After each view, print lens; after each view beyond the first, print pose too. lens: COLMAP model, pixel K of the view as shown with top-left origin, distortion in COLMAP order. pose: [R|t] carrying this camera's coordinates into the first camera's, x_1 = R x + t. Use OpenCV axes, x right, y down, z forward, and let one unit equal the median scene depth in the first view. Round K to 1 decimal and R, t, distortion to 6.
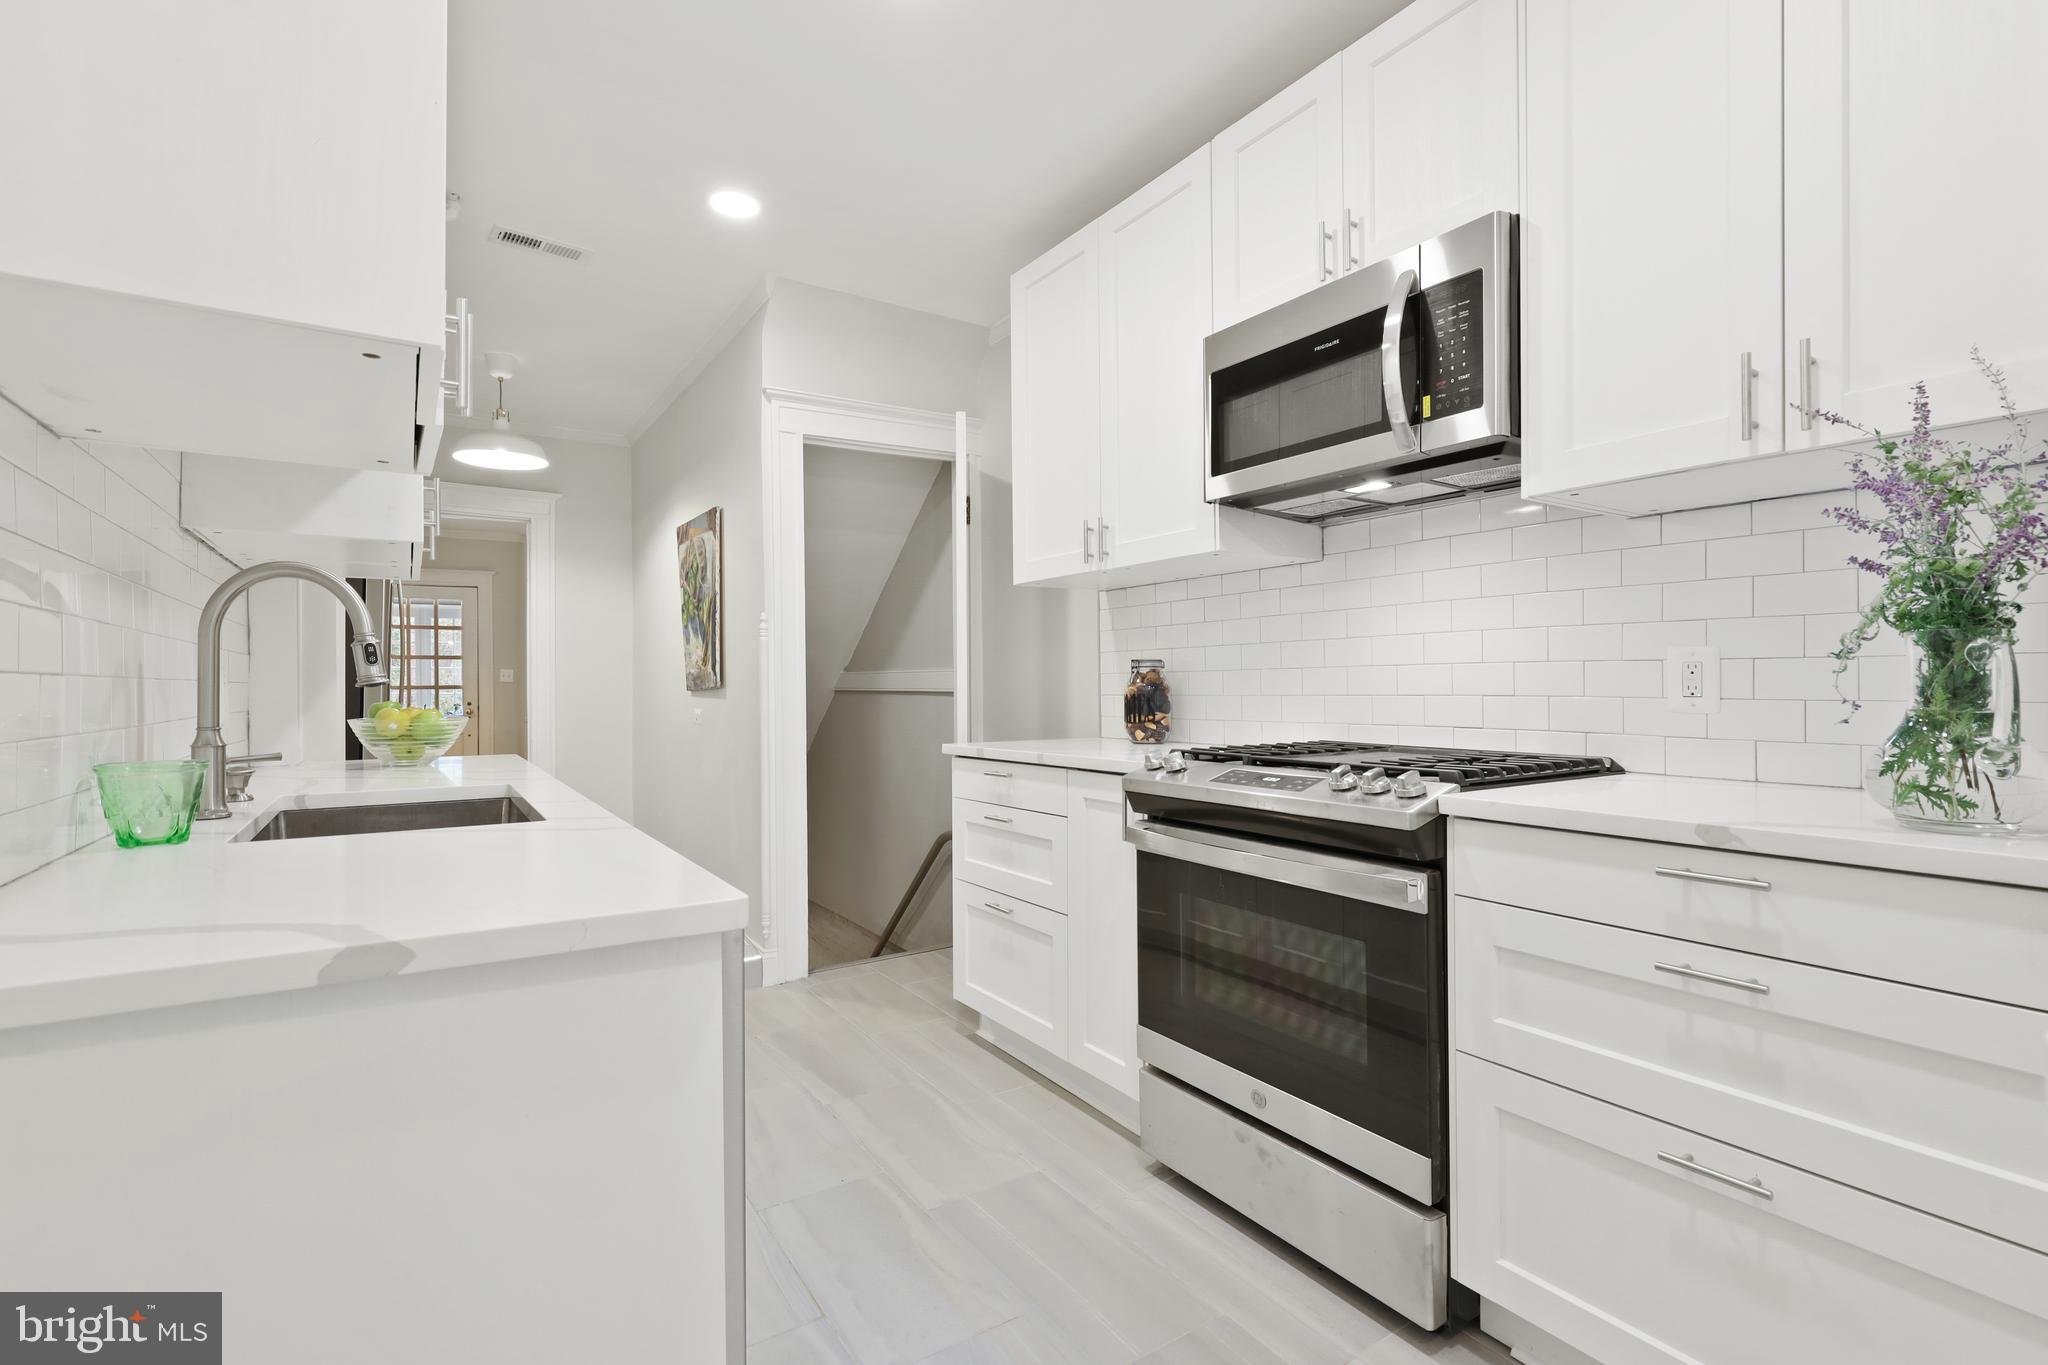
lens RADIAL K [[950.0, 0, 1038.9], [0, 950.0, 682.9], [0, 0, 1]] dist [0.000179, 0.000037]
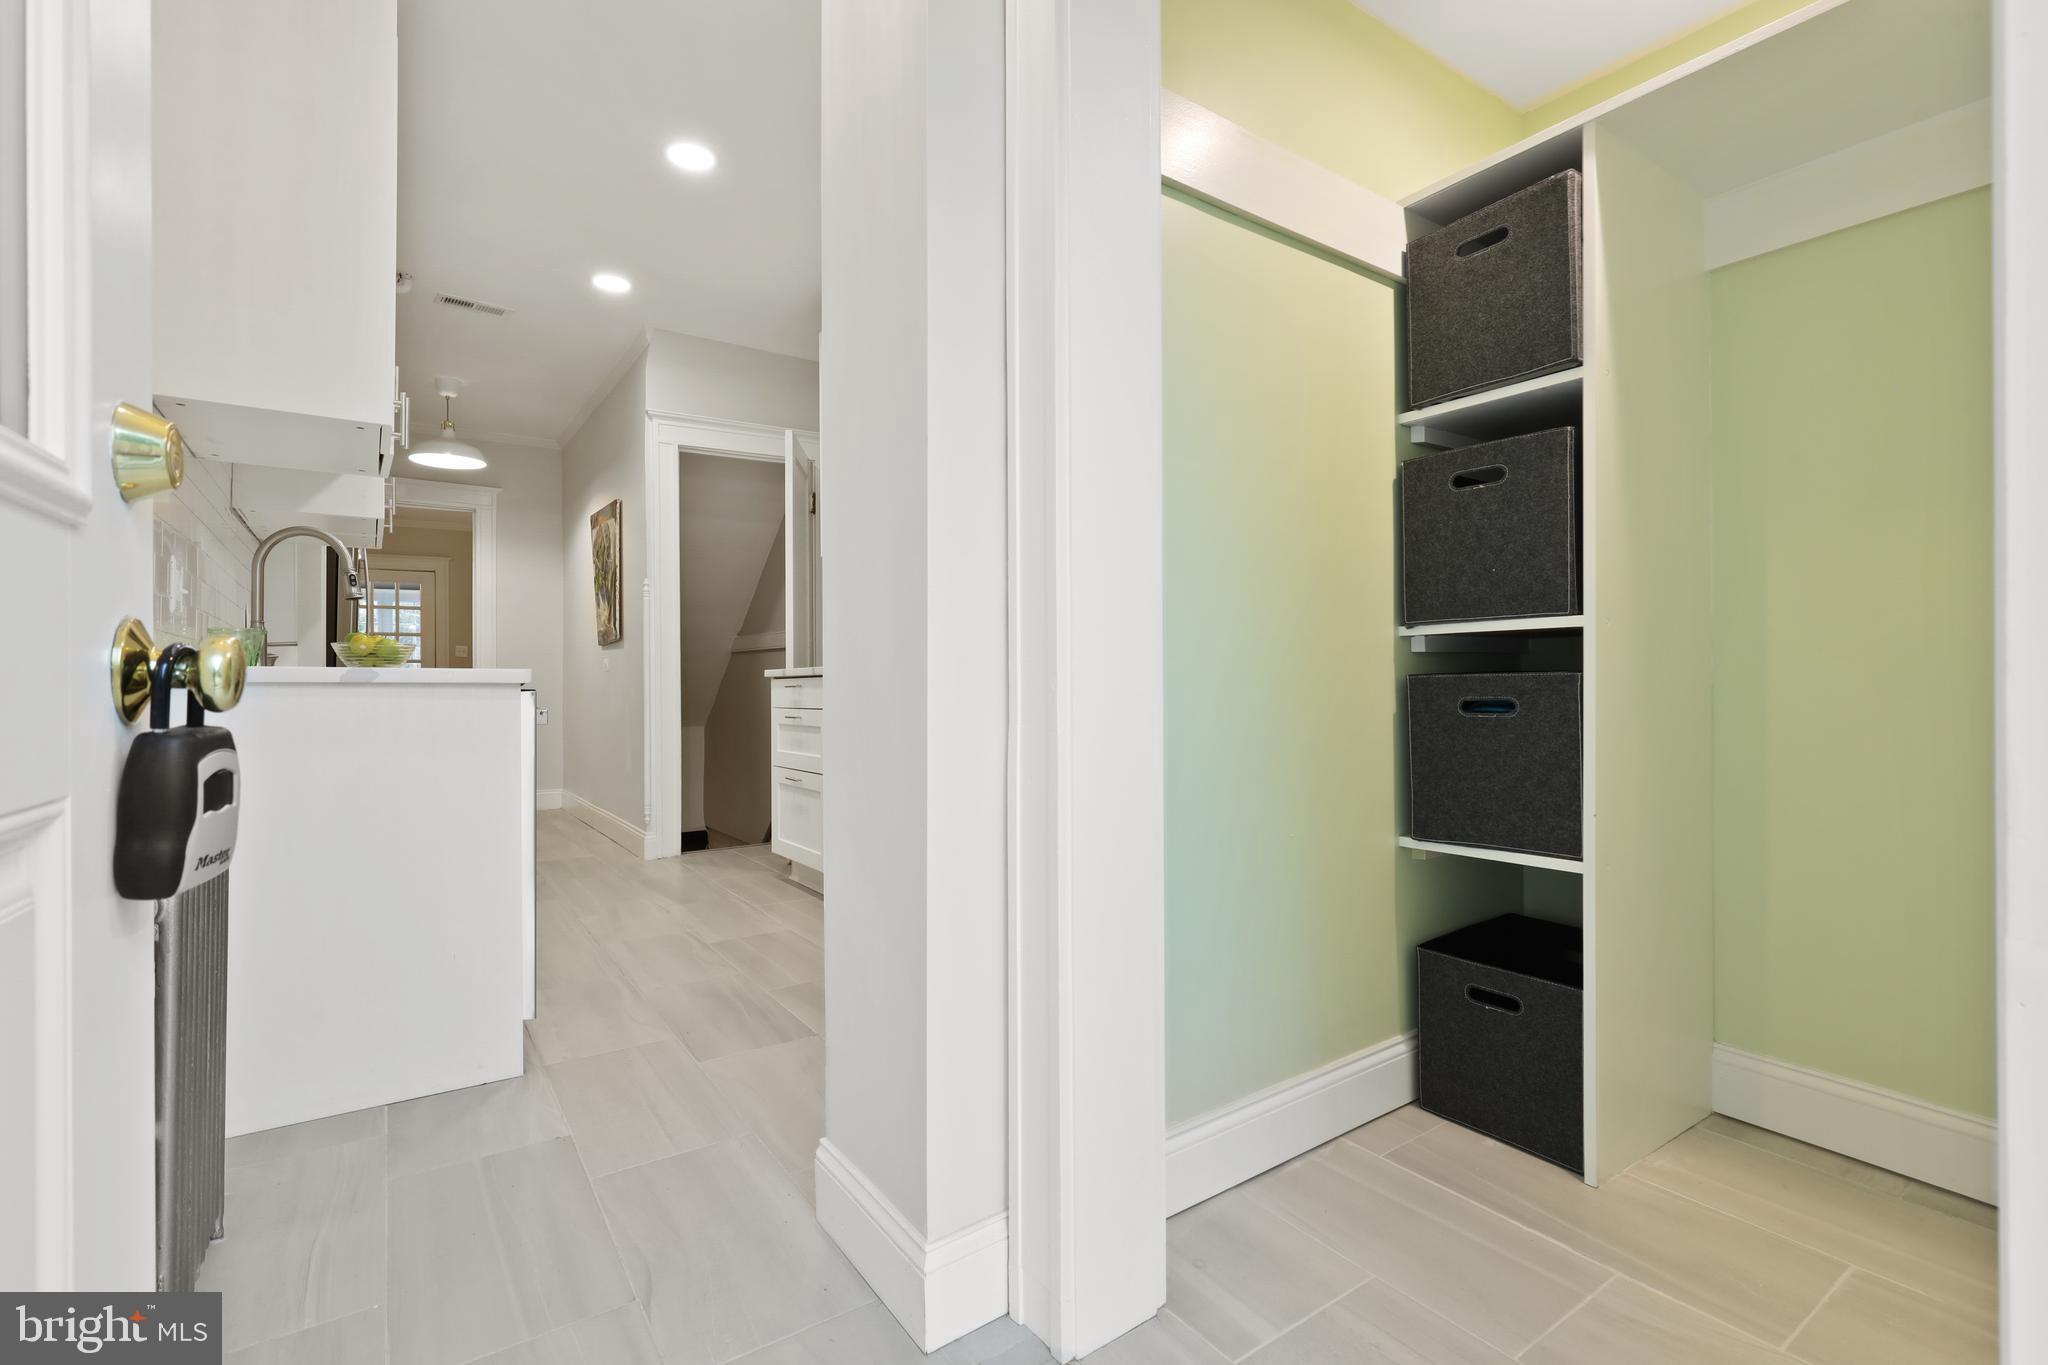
lens RADIAL K [[918.9, 0, 1021.8], [0, 918.9, 673.4], [0, 0, 1]] dist [-0.000081, -0.000007]
pose [[0.999530, 0.001589, 0.030611, 0.188721], [-0.001535, 0.999997, -0.001798, 0.057203], [-0.030614, 0.001750, 0.999530, -0.288871]]
